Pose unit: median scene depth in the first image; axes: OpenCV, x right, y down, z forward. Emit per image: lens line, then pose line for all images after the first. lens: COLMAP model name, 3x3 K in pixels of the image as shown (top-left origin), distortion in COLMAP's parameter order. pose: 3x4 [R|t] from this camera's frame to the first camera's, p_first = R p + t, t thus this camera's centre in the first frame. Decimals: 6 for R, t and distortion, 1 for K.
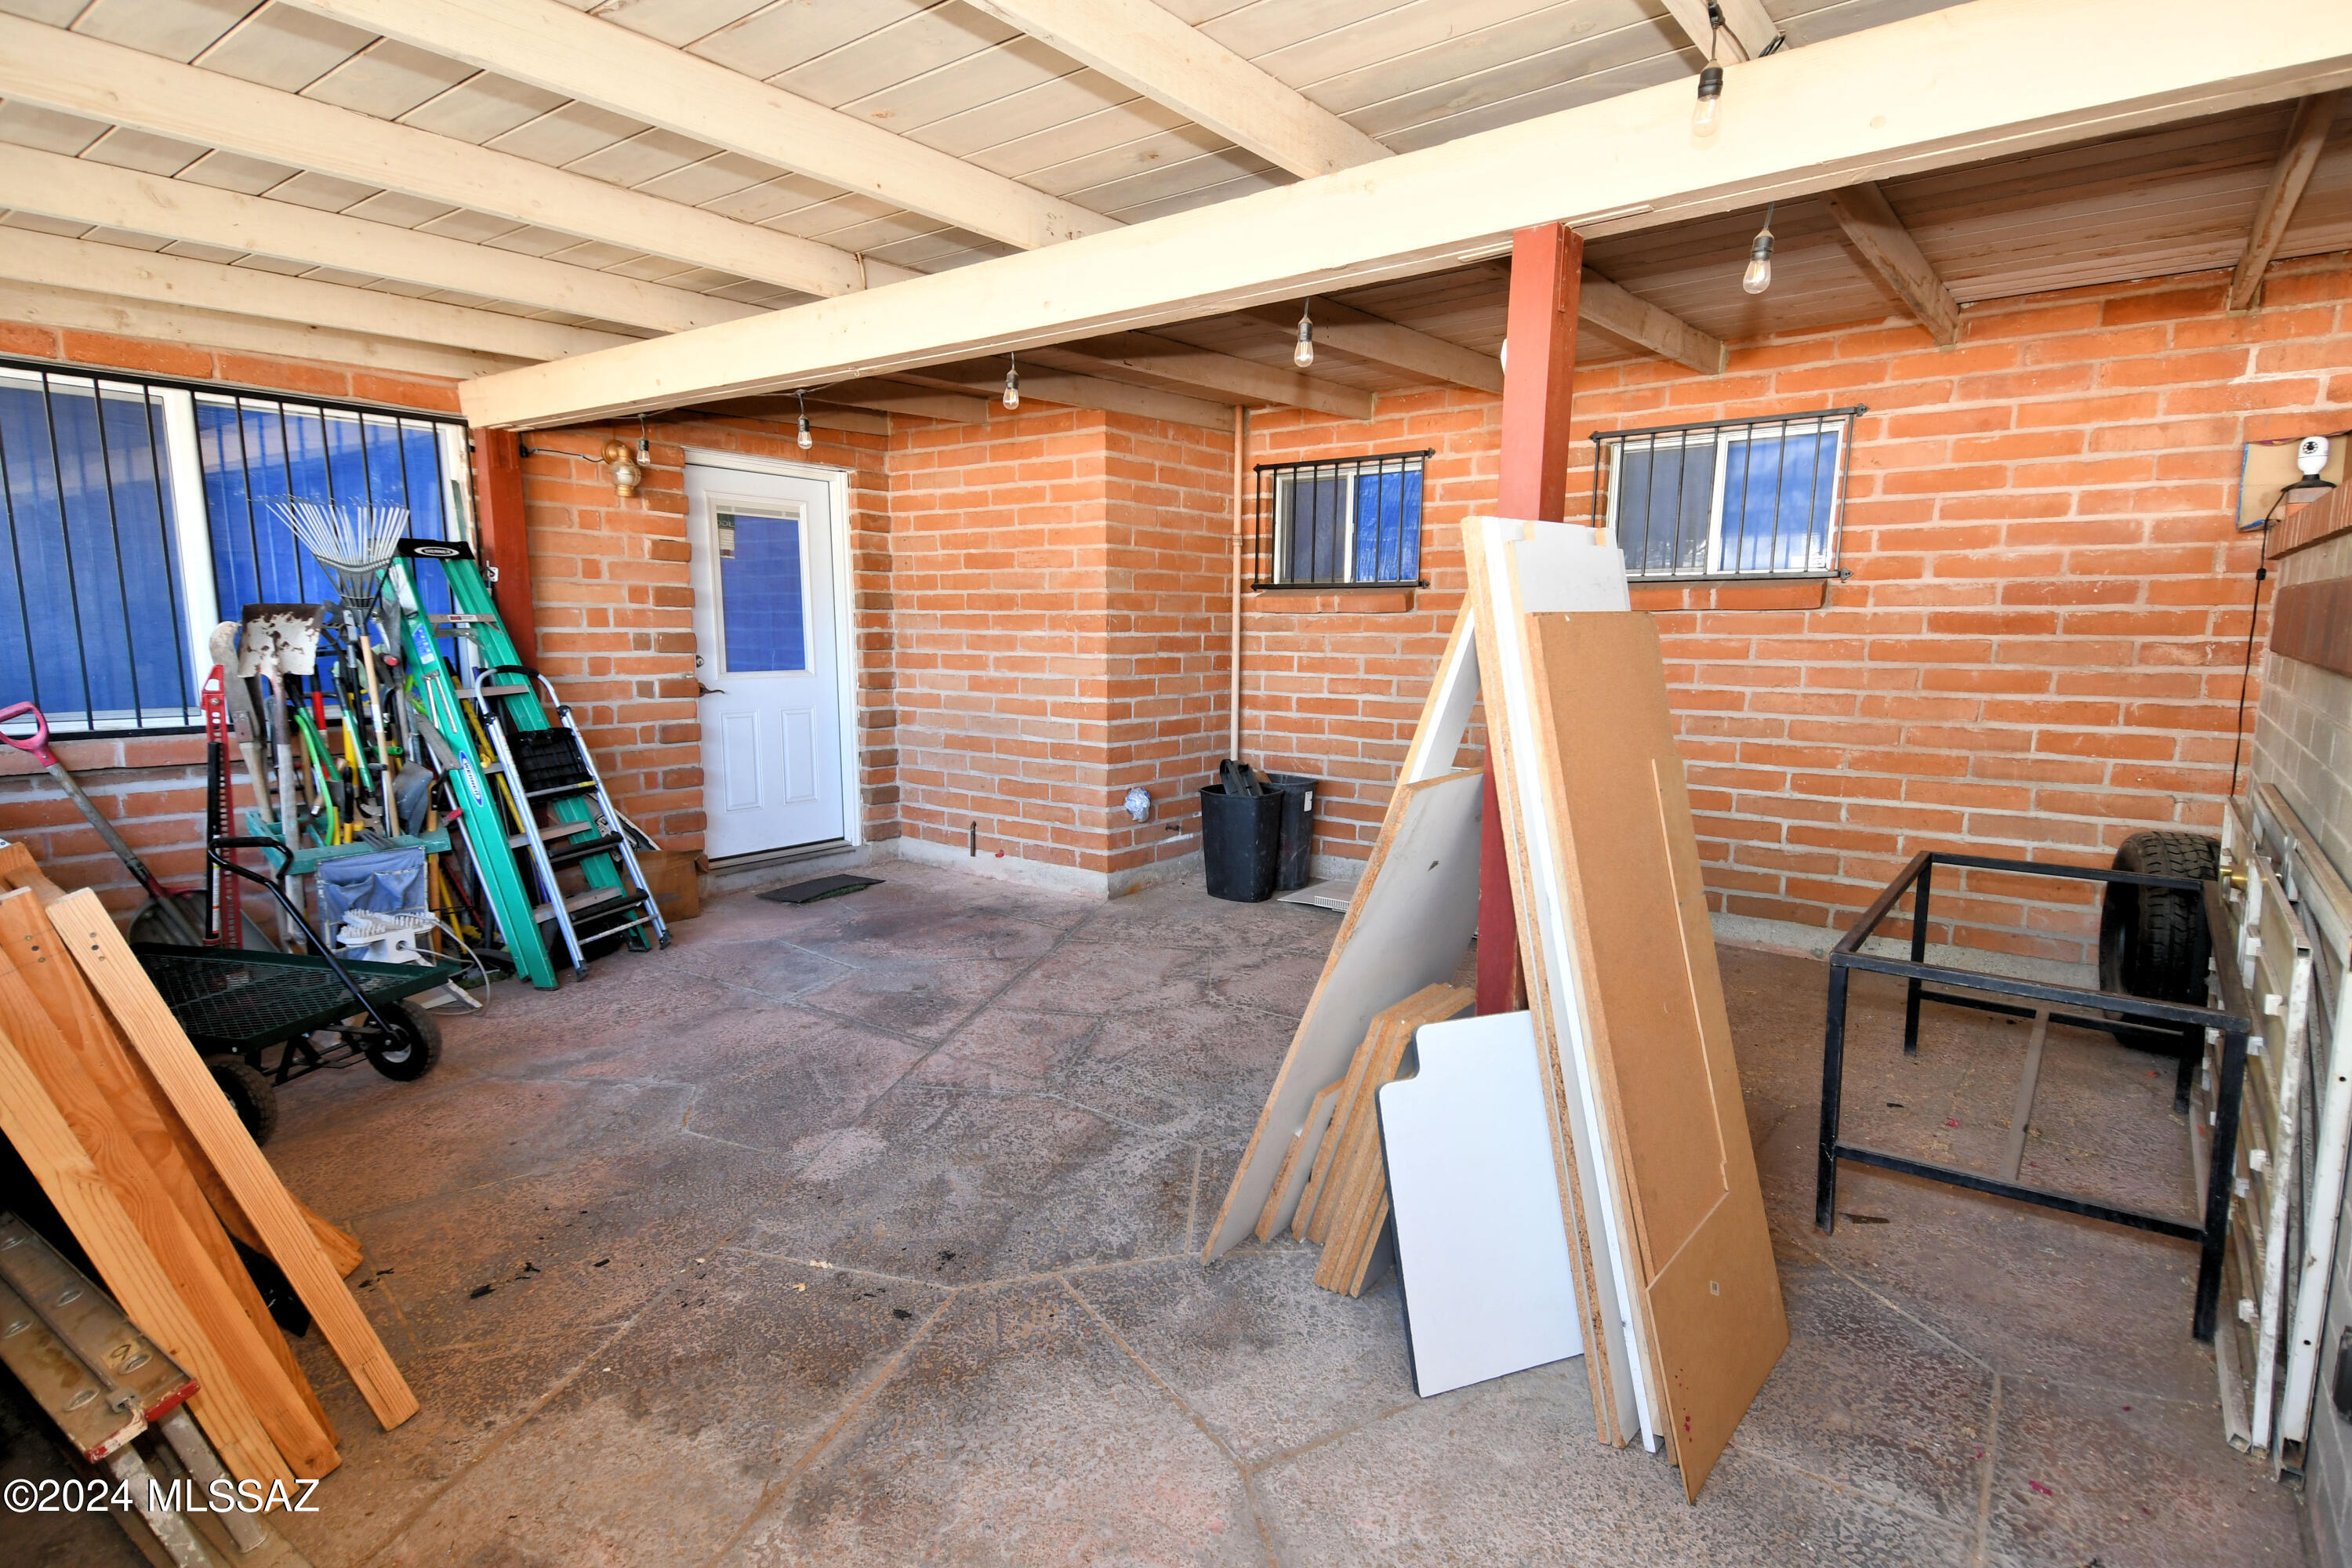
lens RADIAL K [[1233.4, 0, 1179.6], [0, 1233.4, 785.4], [0, 0, 1]] dist [0.045000, -0.013238]
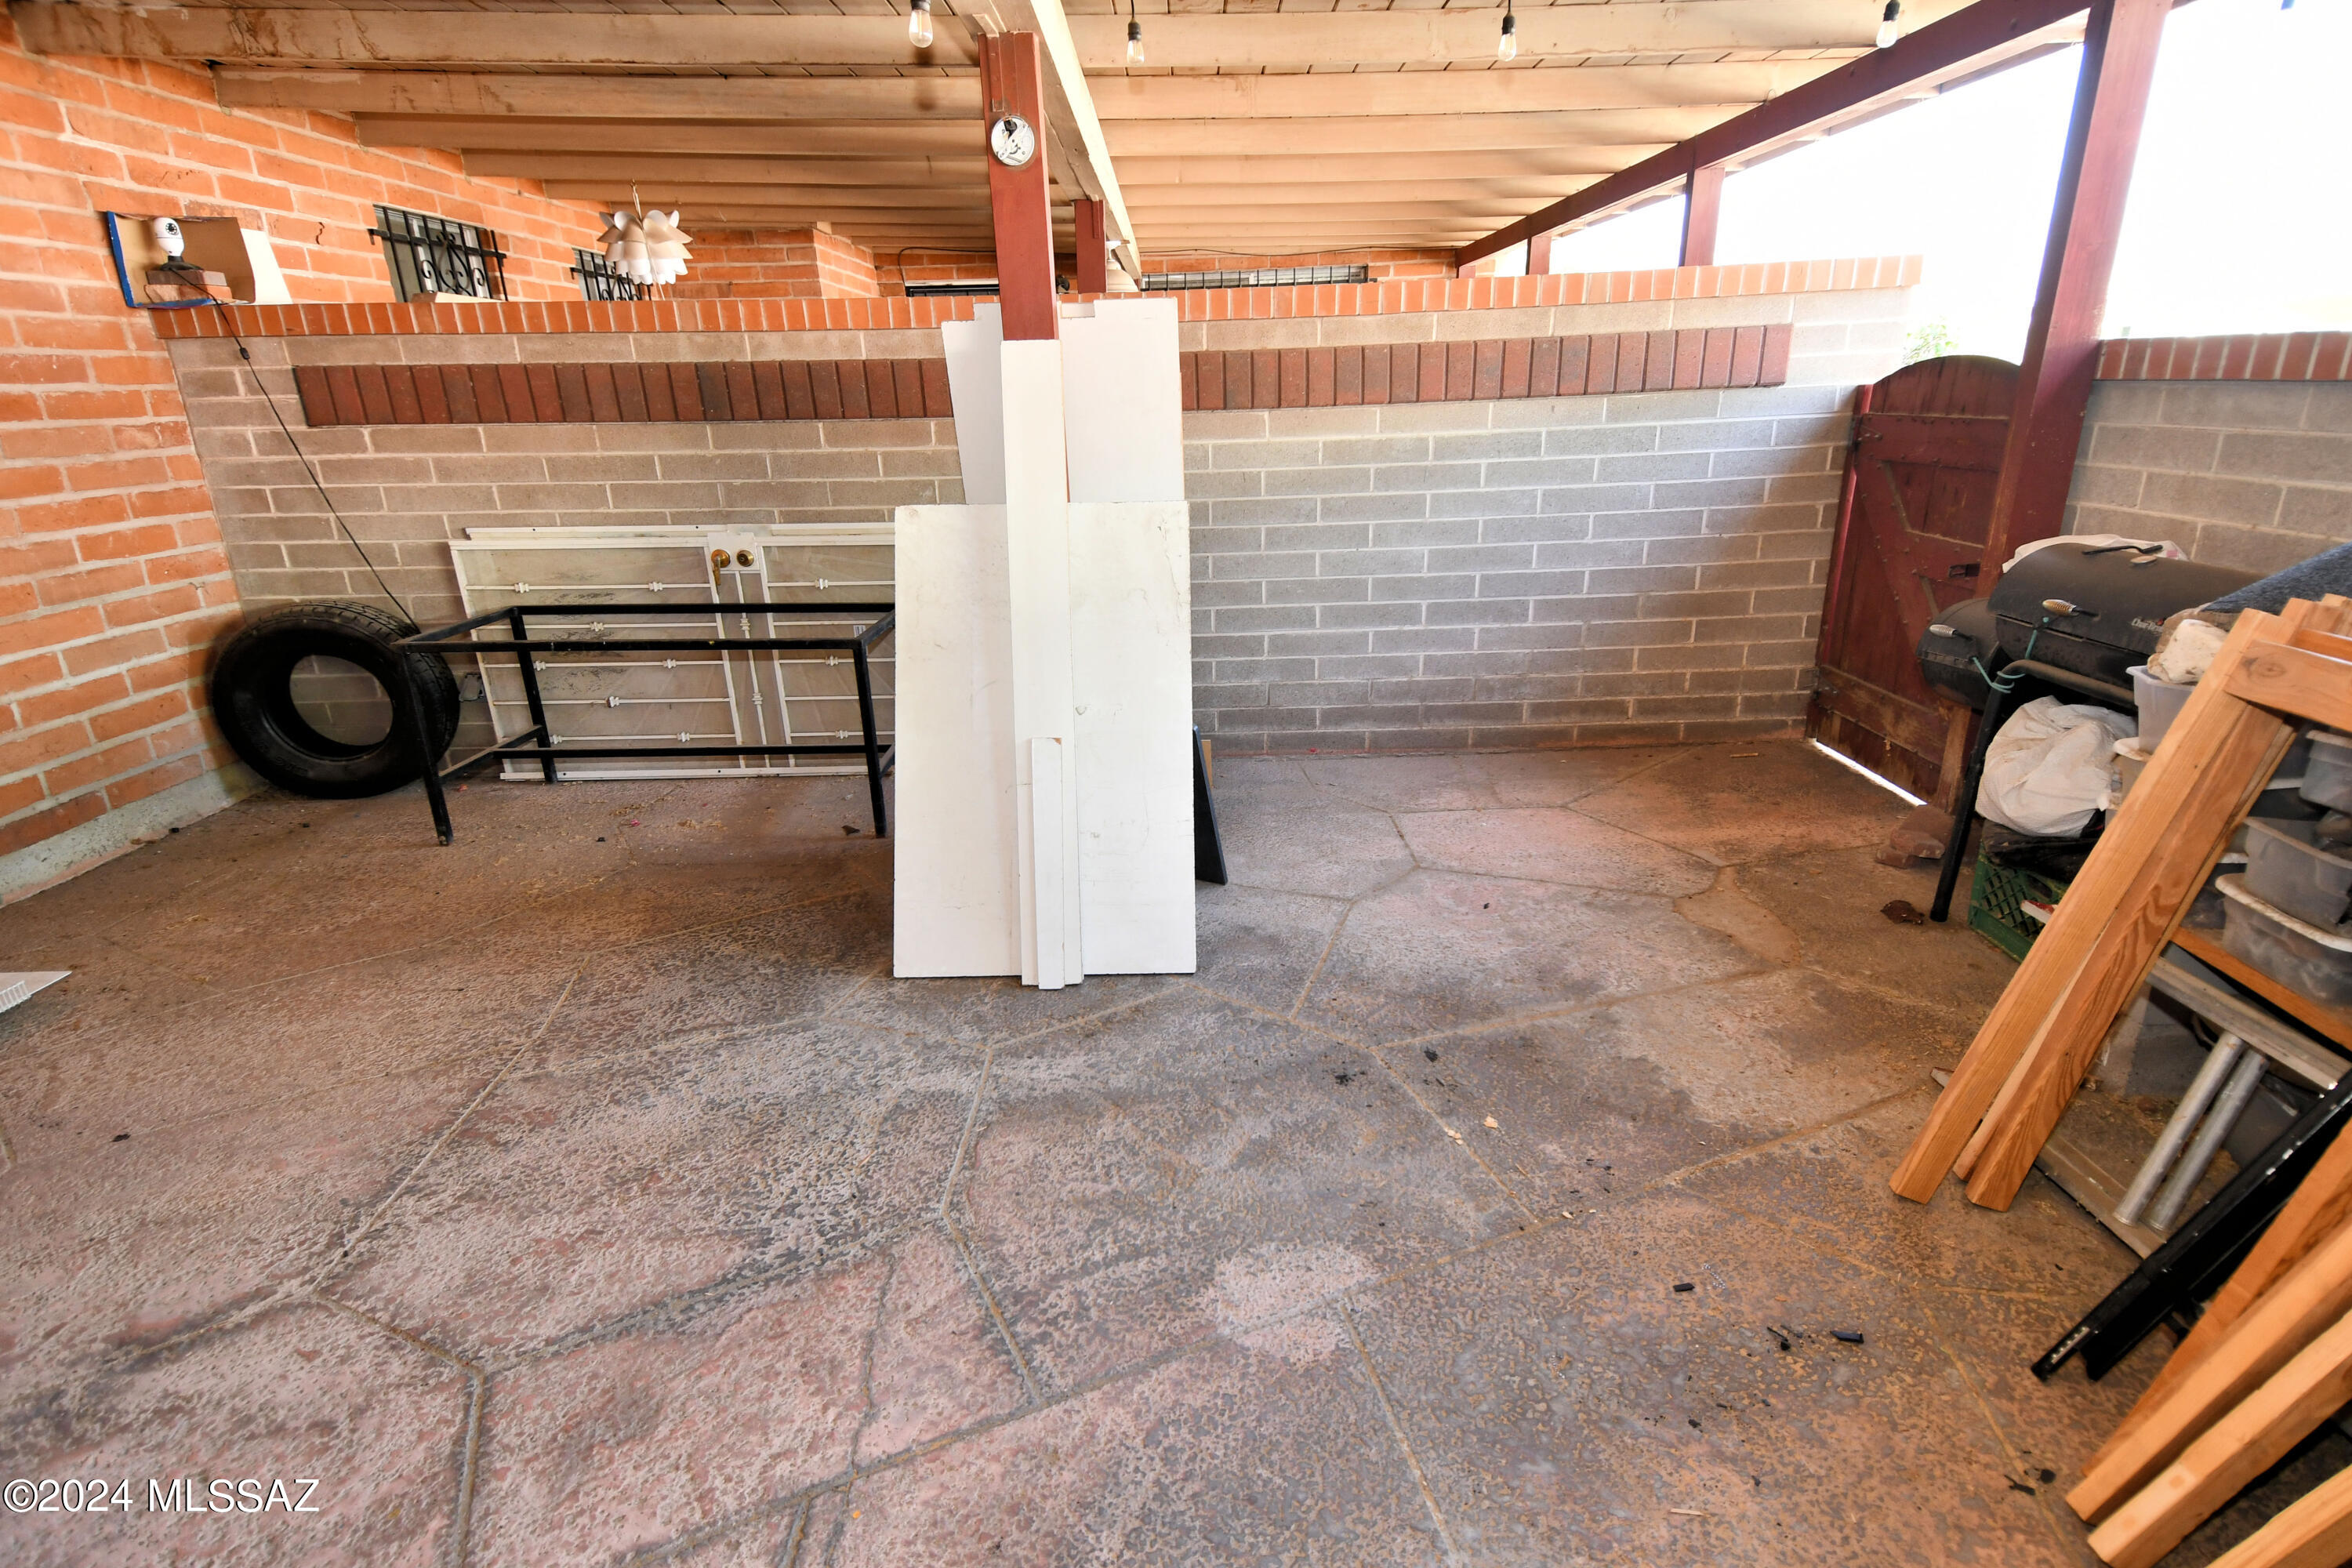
lens RADIAL K [[1233.4, 0, 1177.7], [0, 1233.4, 791.3], [0, 0, 1]] dist [0.045000, -0.013238]
pose [[-0.625230, -0.234209, 0.744469, -0.605564], [0.132868, 0.908039, 0.397256, -0.167235], [-0.769047, 0.347292, -0.536614, 1.222313]]
